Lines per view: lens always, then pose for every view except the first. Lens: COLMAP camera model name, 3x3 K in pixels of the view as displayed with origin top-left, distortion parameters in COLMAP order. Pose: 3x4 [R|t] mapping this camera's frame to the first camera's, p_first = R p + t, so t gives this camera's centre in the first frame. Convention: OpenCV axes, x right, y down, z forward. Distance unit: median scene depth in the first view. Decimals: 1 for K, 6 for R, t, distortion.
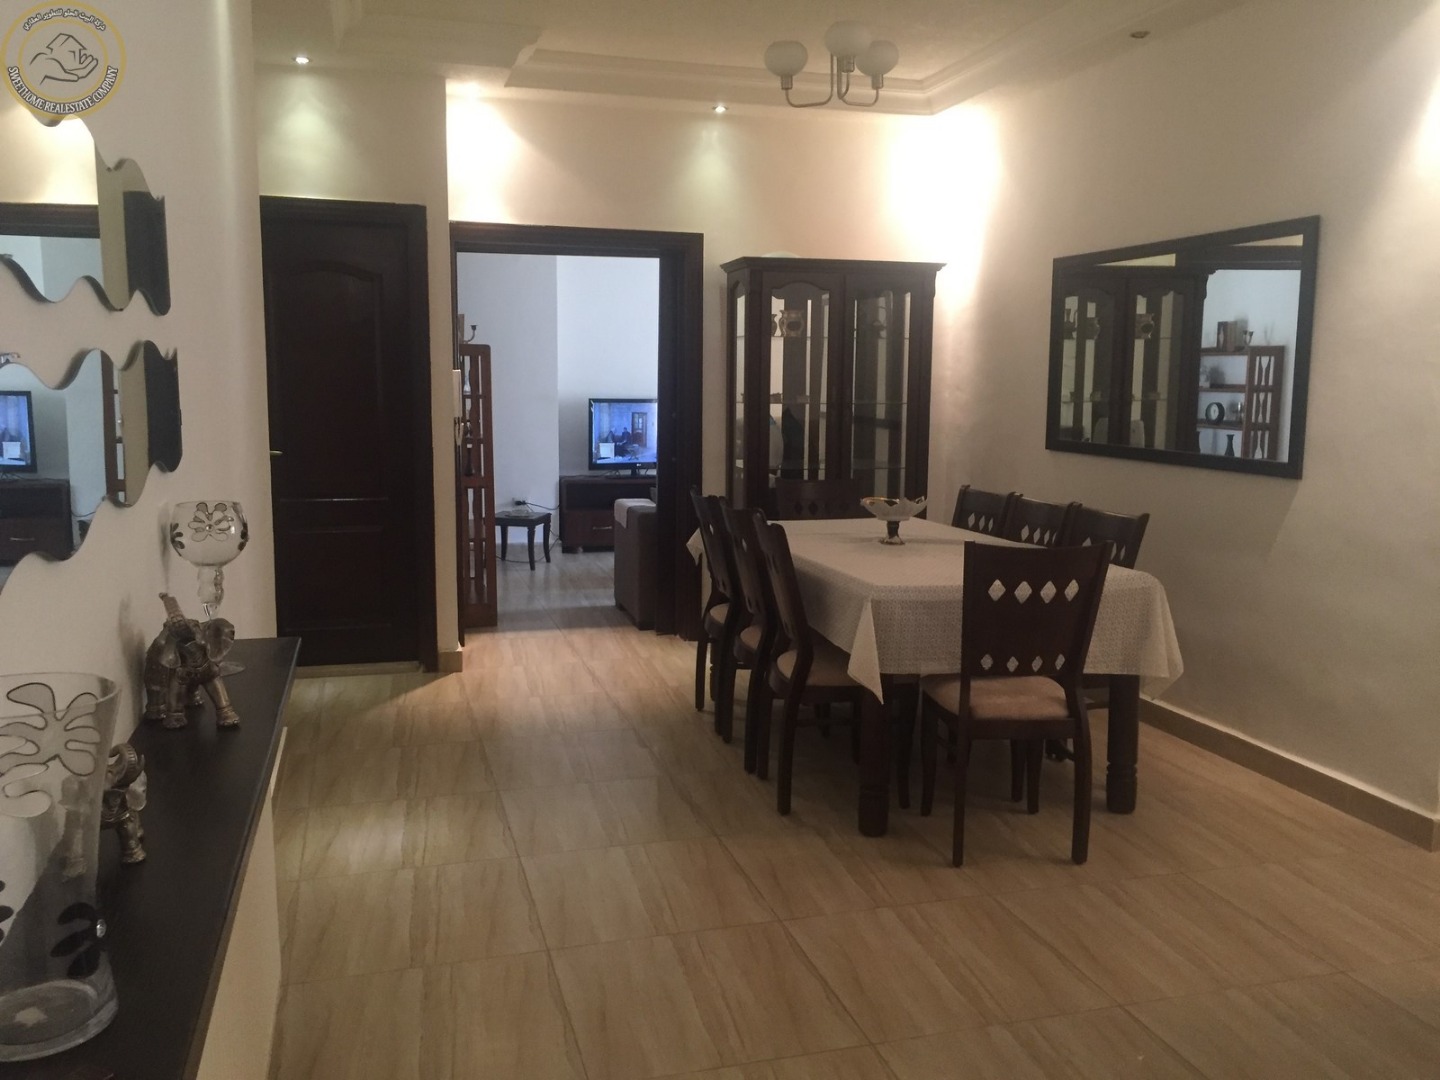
lens RADIAL K [[1238.1, 0, 722.7], [0, 1238.1, 536.7], [0, 0, 1]] dist [0.086746, -0.130718]
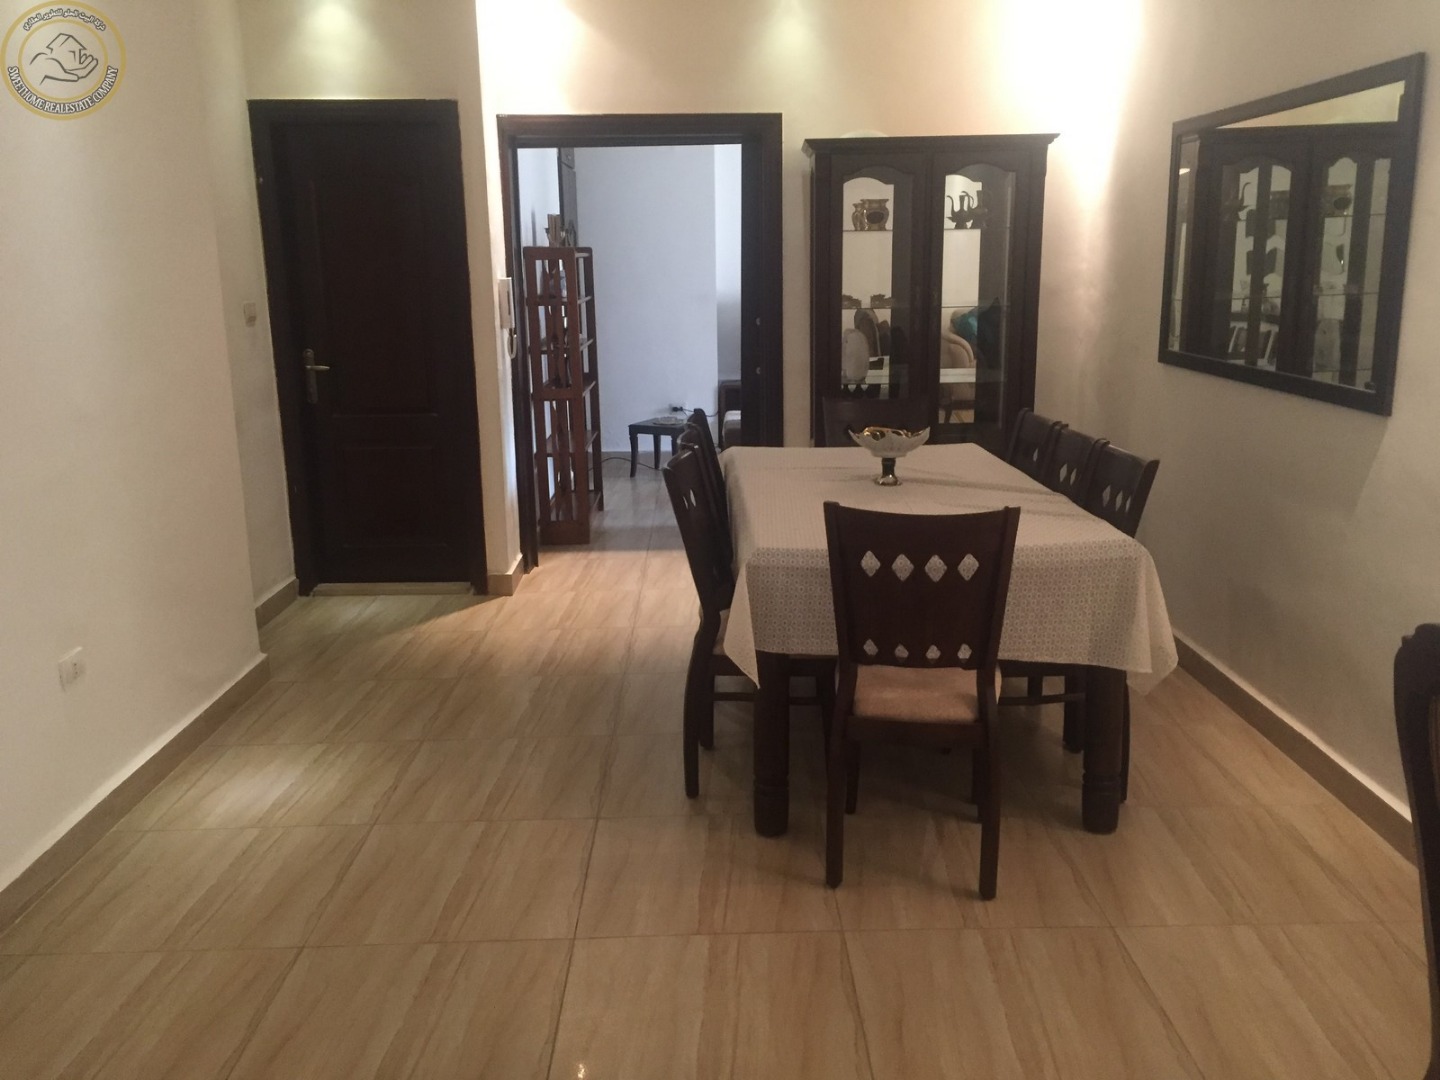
lens RADIAL K [[1238.1, 0, 722.7], [0, 1238.1, 536.7], [0, 0, 1]] dist [0.086746, -0.130718]
pose [[0.963708, 0.035330, -0.264610, 0.253020], [-0.011122, 0.995657, 0.092432, -0.035123], [0.266727, -0.086135, 0.959915, 0.152905]]
